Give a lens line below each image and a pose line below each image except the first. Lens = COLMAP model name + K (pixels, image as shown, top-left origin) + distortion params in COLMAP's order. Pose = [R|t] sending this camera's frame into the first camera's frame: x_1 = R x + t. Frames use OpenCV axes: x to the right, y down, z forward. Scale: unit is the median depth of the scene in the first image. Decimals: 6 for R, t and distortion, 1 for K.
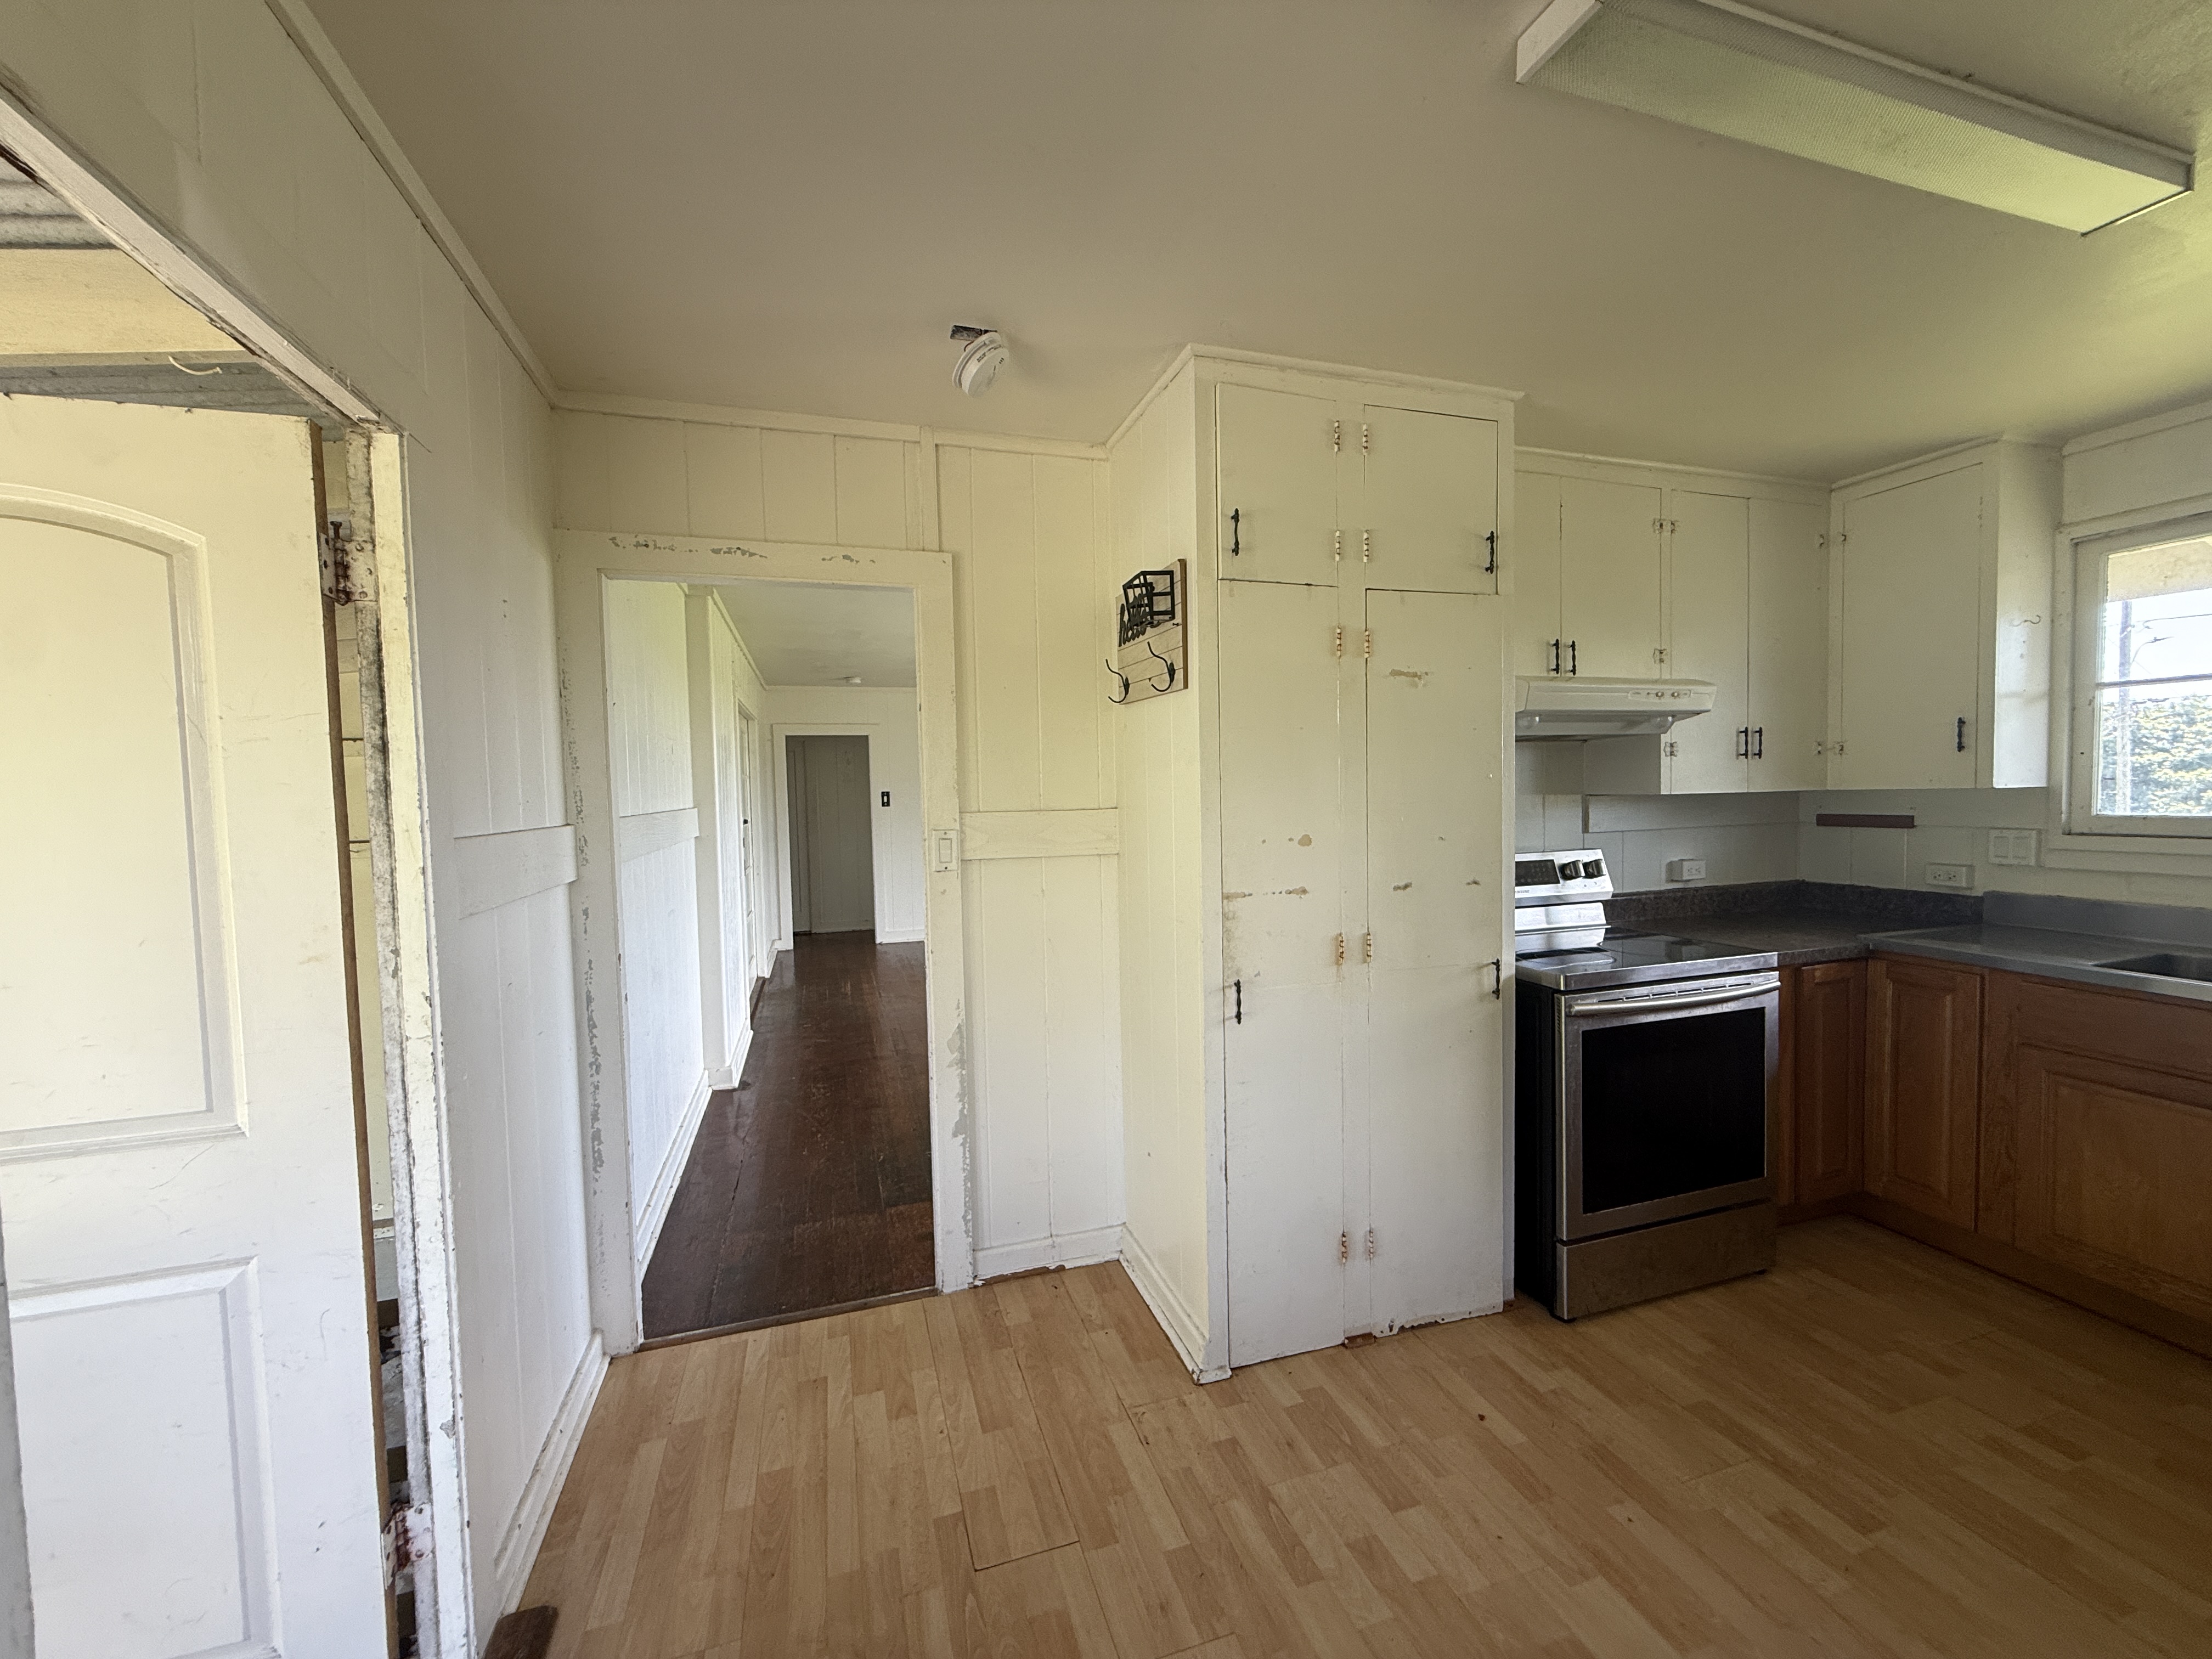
lens RADIAL K [[879.0, 0, 1093.8], [0, 879.0, 822.7], [0, 0, 1]] dist [-0.000843, 0.000079]
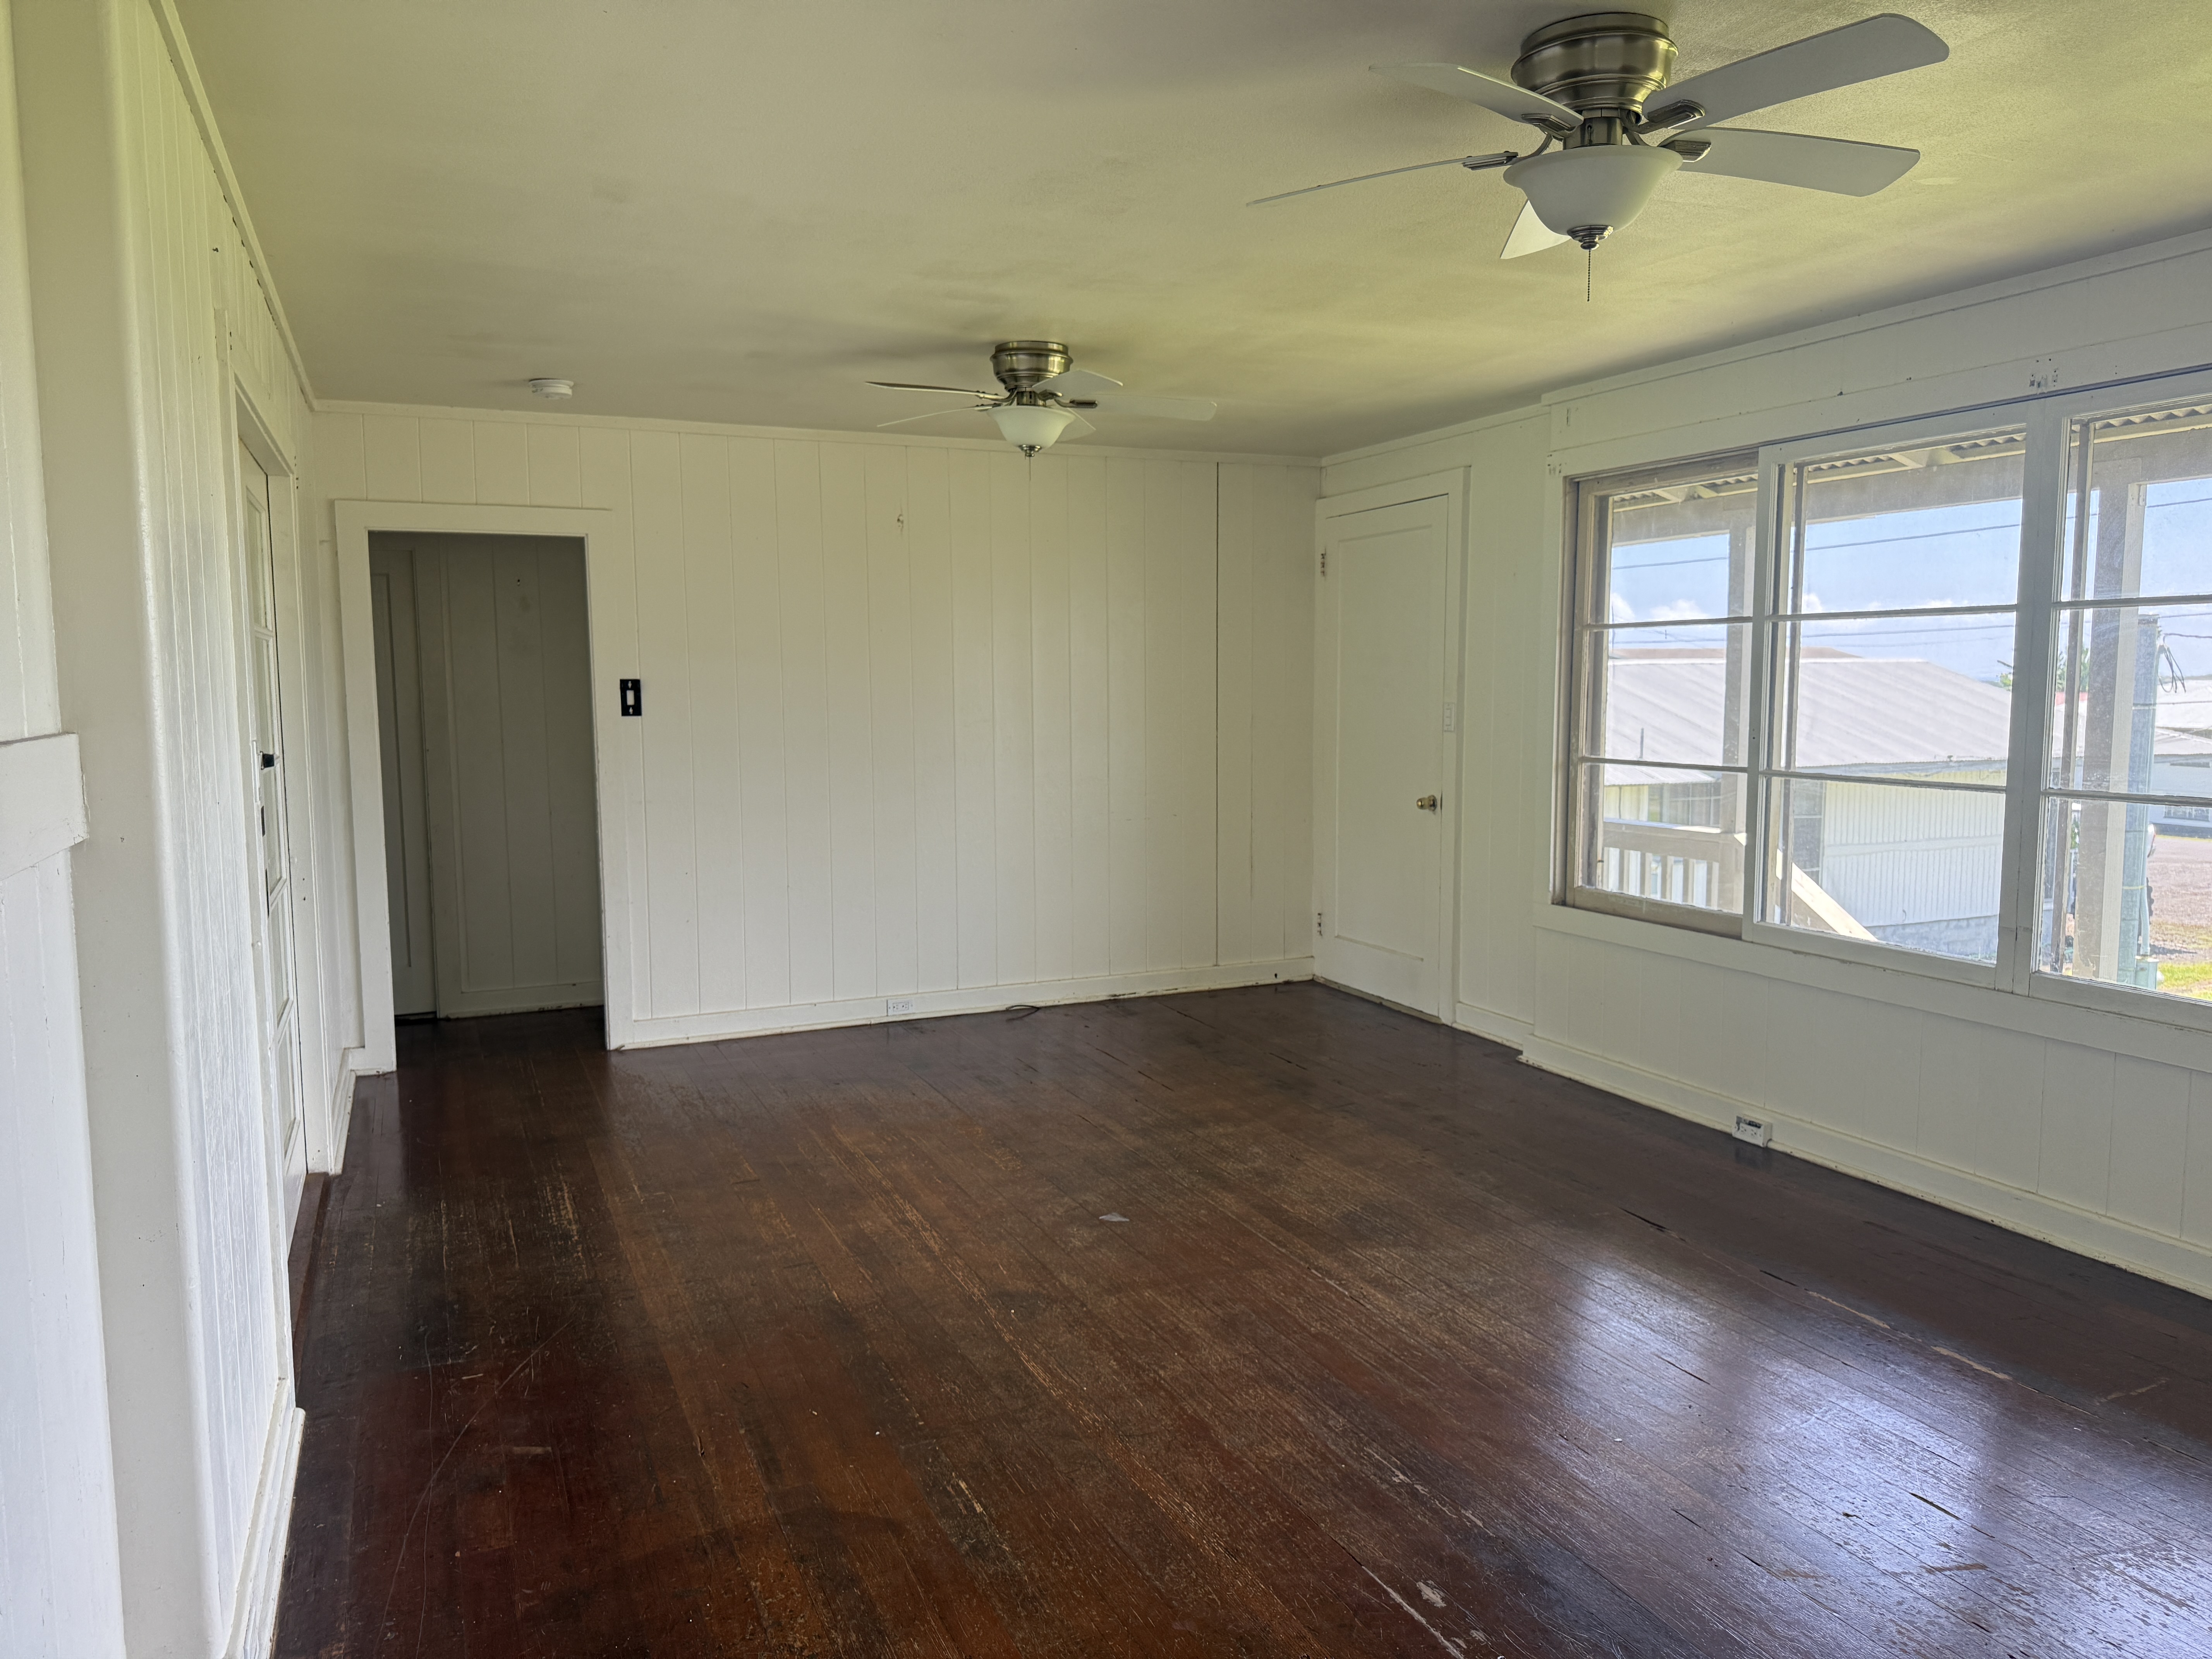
lens RADIAL K [[1569.3, 0, 1109.1], [0, 1569.3, 838.1], [0, 0, 1]] dist [0.007049, -0.034424]
pose [[0.993180, 0.006112, 0.116431, -0.104291], [-0.013306, 0.998043, 0.061106, -0.009415], [-0.115829, -0.062239, 0.991317, 0.262029]]
